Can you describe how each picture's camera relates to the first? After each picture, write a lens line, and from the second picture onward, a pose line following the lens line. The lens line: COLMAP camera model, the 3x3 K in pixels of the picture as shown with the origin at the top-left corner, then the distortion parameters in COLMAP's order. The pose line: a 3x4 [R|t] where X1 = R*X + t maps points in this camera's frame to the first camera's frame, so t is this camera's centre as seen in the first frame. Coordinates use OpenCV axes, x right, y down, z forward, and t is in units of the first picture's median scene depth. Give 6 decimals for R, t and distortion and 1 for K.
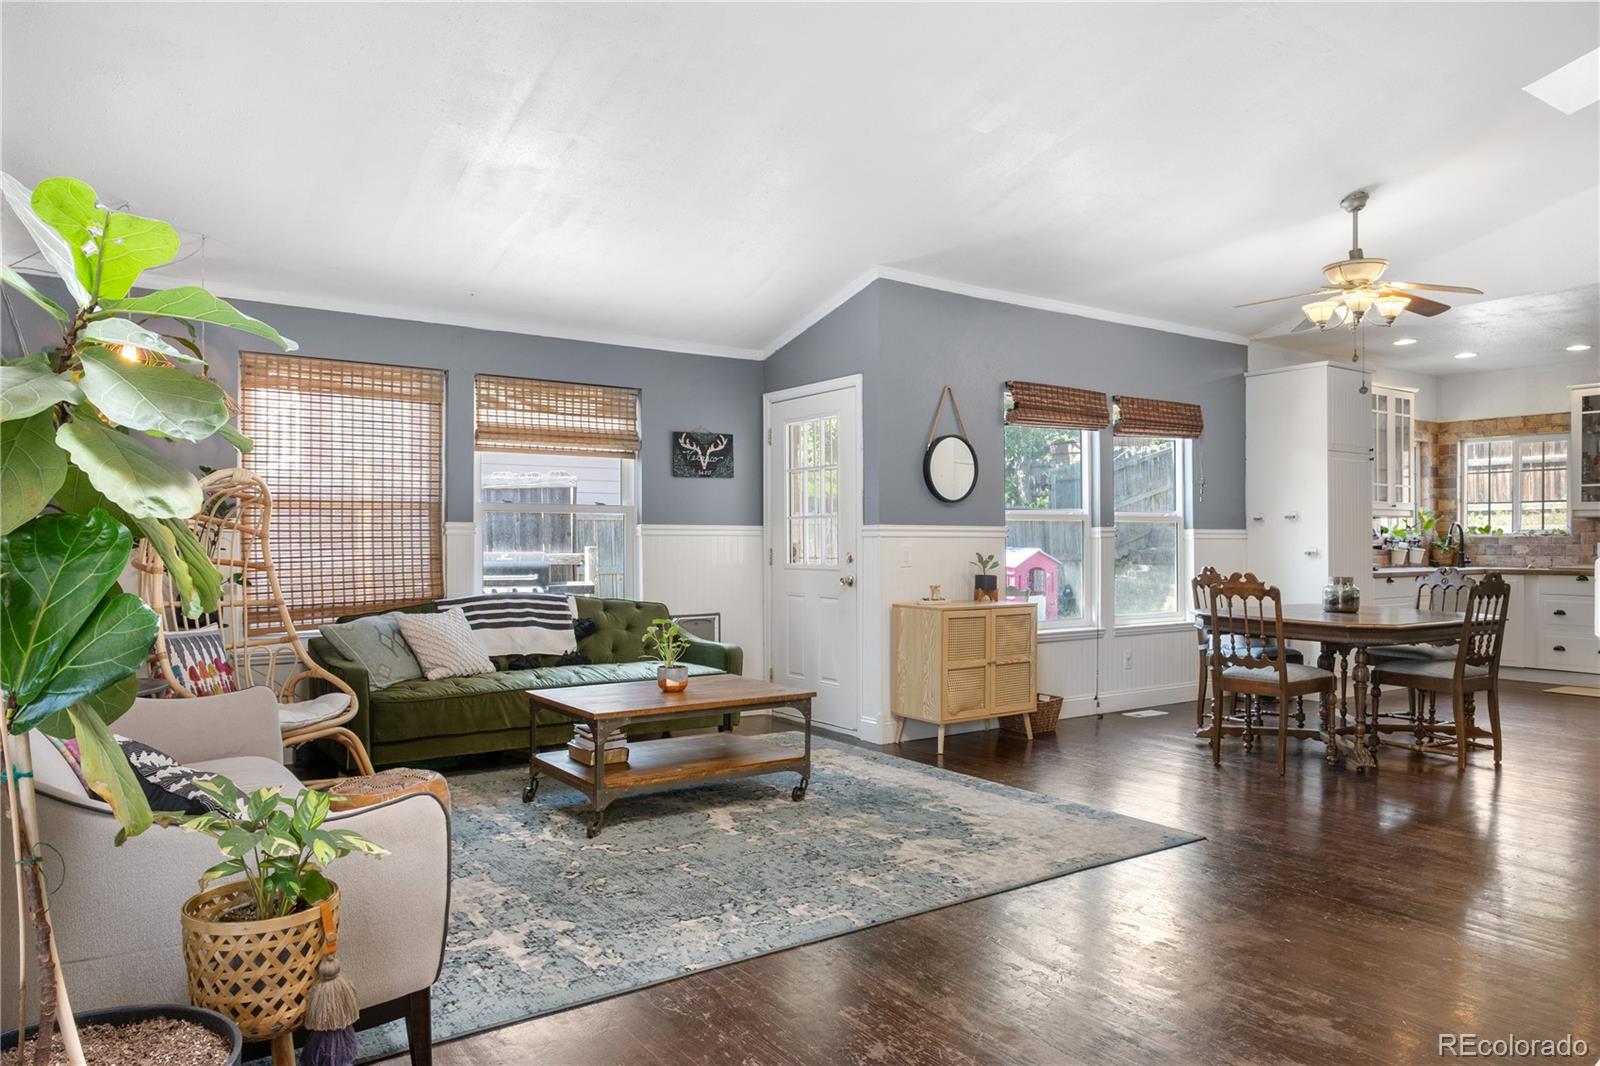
lens RADIAL K [[1052.0, 0, 795.6], [0, 1052.0, 540.8], [0, 0, 1]] dist [0.002952, -0.000400]
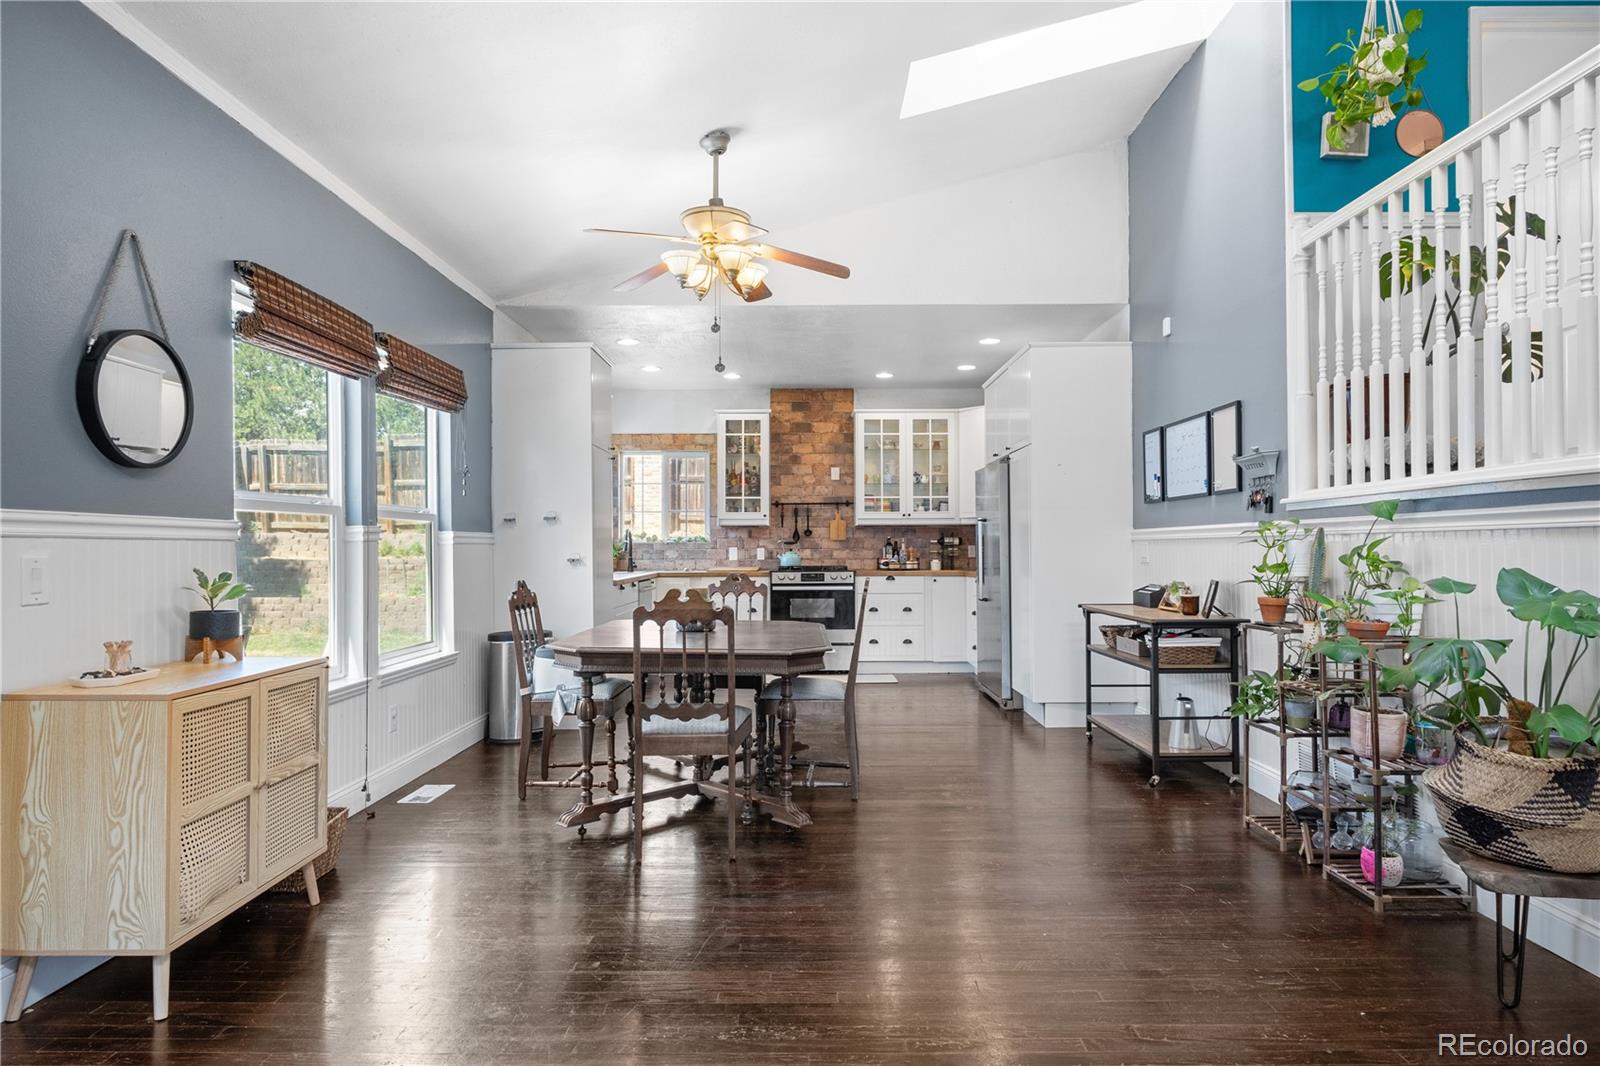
lens RADIAL K [[912.6, 0, 800.0], [0, 912.6, 533.0], [0, 0, 1]] dist [0.000753, 0.000033]
pose [[0.576642, 0.009914, 0.816937, -0.018699], [0.005276, 0.999860, -0.015858, 0.002066], [-0.816980, 0.013454, 0.576510, 0.415592]]
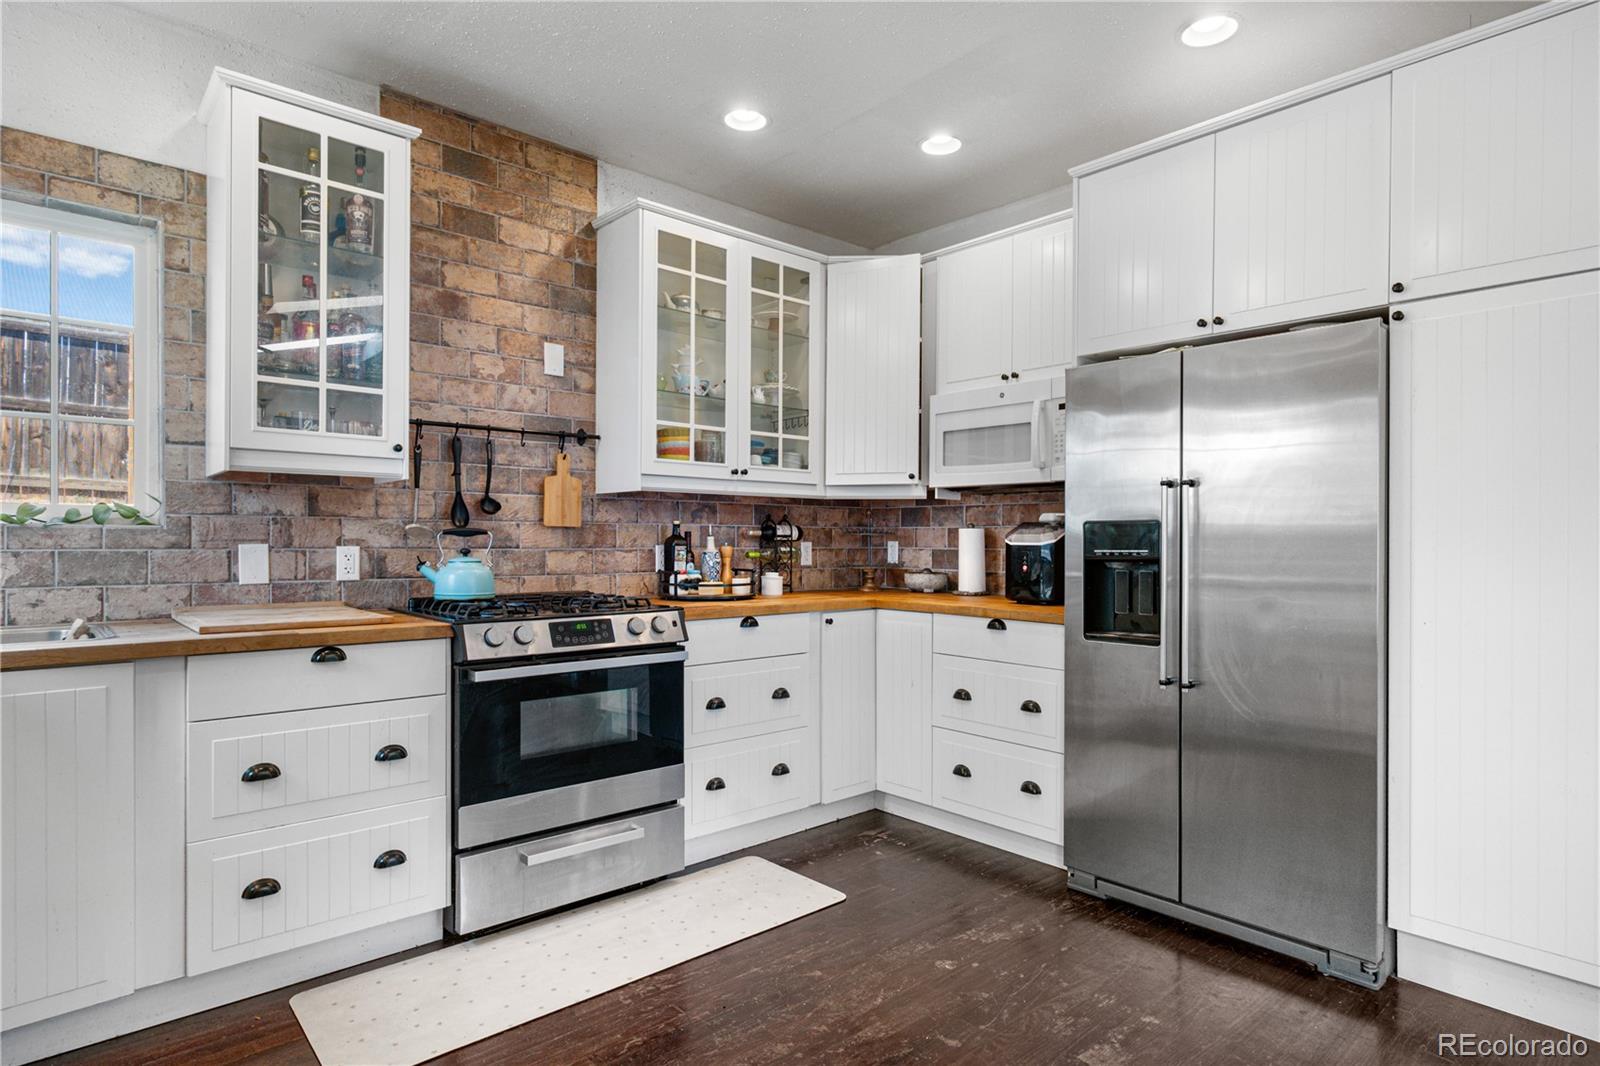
lens RADIAL K [[868.2, 0, 796.1], [0, 868.2, 541.2], [0, 0, 1]] dist [0.002225, 0.000066]
pose [[-0.116601, -0.002423, 0.993176, 0.510327], [-0.004365, 0.999989, 0.001927, -0.001104], [-0.993169, -0.004110, -0.116611, 0.983160]]
